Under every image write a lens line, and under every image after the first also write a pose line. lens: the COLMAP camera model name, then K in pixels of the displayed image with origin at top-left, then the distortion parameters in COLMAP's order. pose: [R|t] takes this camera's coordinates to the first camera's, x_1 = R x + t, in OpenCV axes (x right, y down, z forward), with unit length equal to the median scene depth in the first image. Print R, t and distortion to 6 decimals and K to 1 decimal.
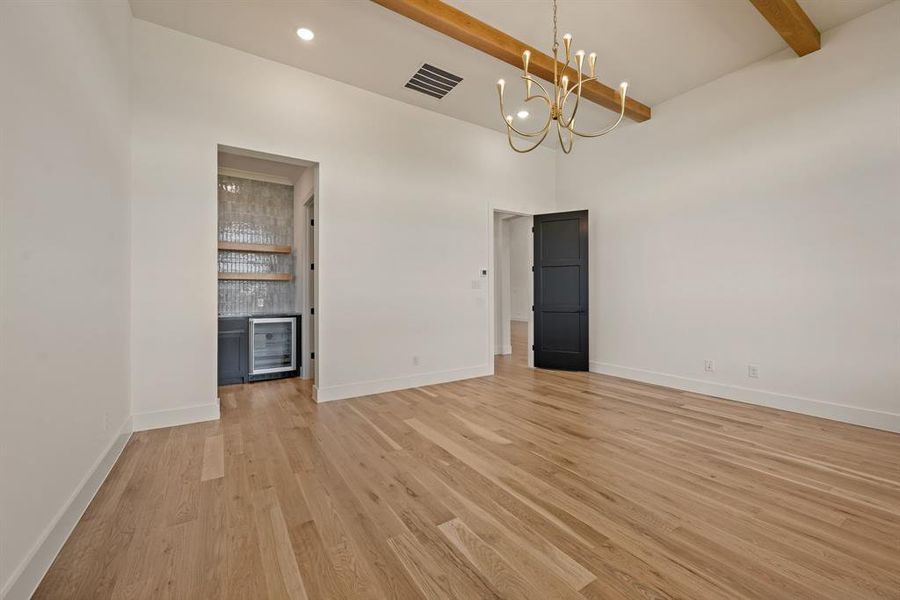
lens RADIAL K [[400.0, 0, 448.0], [0, 400.0, 297.6], [0, 0, 1]] dist [-0.000716, -0.000176]
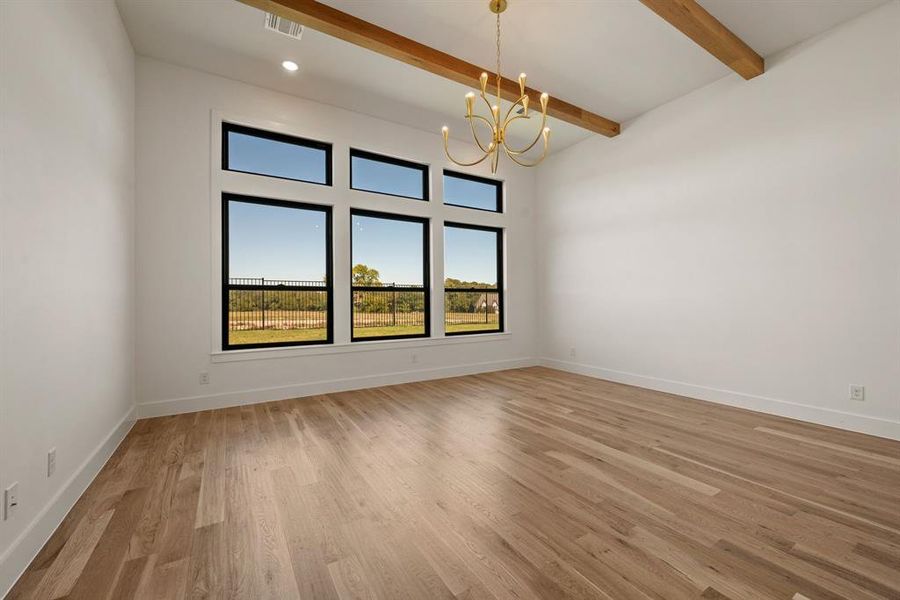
lens RADIAL K [[400.0, 0, 448.0], [0, 400.0, 297.6], [0, 0, 1]] dist [-0.000716, -0.000176]
pose [[-0.999661, 0.011107, 0.023569, 0.373113], [0.011098, 0.999938, -0.000529, -0.009083], [-0.023574, -0.000268, -0.999722, 2.010166]]
